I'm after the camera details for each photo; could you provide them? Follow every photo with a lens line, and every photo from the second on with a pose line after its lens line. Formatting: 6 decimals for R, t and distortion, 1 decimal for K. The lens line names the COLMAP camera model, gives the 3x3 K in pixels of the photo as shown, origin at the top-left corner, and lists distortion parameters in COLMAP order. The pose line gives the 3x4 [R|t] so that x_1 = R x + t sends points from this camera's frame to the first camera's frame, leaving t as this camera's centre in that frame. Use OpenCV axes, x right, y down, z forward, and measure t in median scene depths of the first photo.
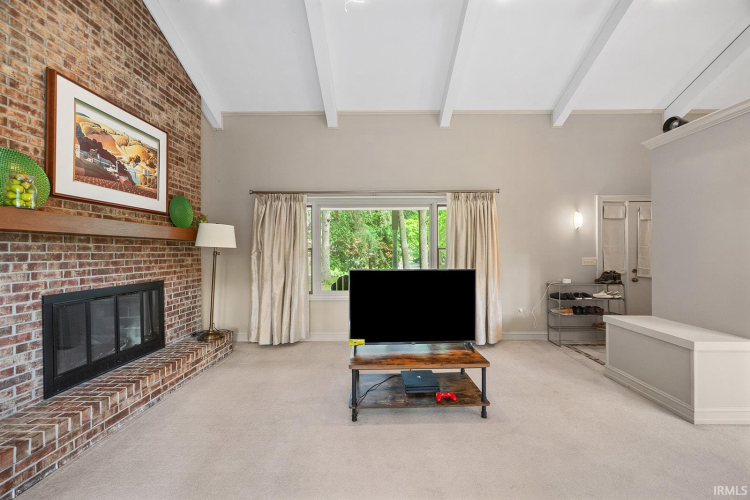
lens RADIAL K [[299.0, 0, 378.5], [0, 299.0, 250.3], [0, 0, 1]] dist [-0.000287, -0.000107]
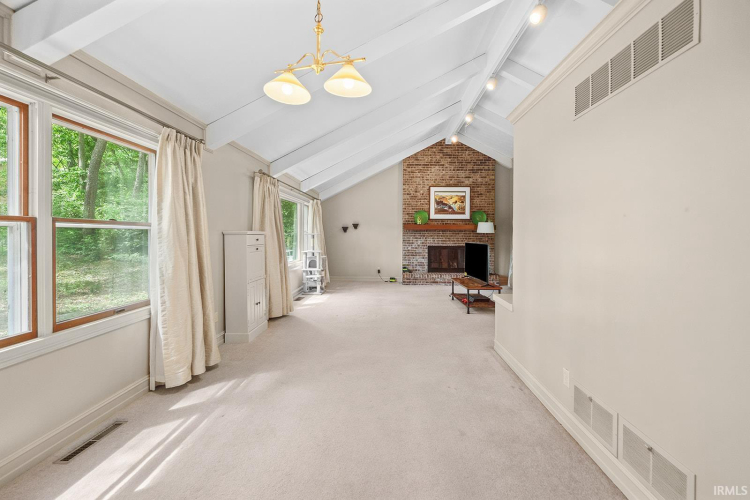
lens RADIAL K [[299.0, 0, 372.6], [0, 299.0, 236.7], [0, 0, 1]] dist [-0.000287, -0.000107]
pose [[-0.059359, 0.004742, -0.998225, 2.251805], [-0.000143, 0.999989, 0.004759, 0.012947], [0.998237, 0.000425, -0.059358, 0.415192]]
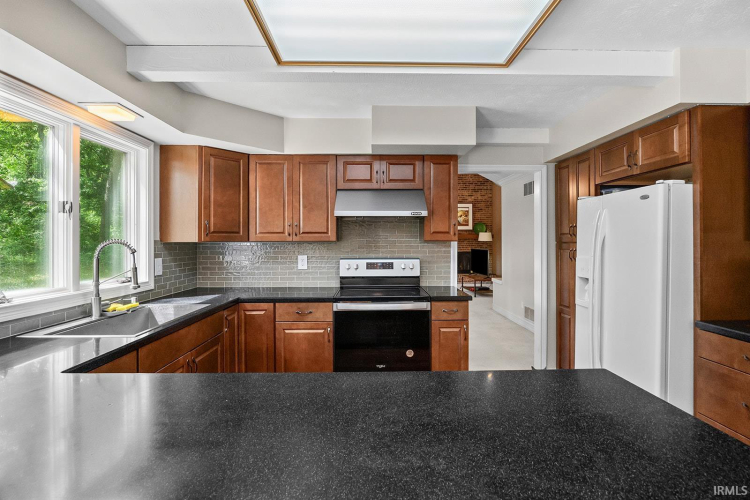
lens RADIAL K [[358.8, 0, 376.8], [0, 358.8, 245.4], [0, 0, 1]] dist [-0.000023, 0.000045]
pose [[0.015680, 0.008149, -0.999844, 3.609126], [0.013116, 0.999879, 0.008355, -0.011889], [0.999791, -0.013245, 0.015572, -0.042403]]
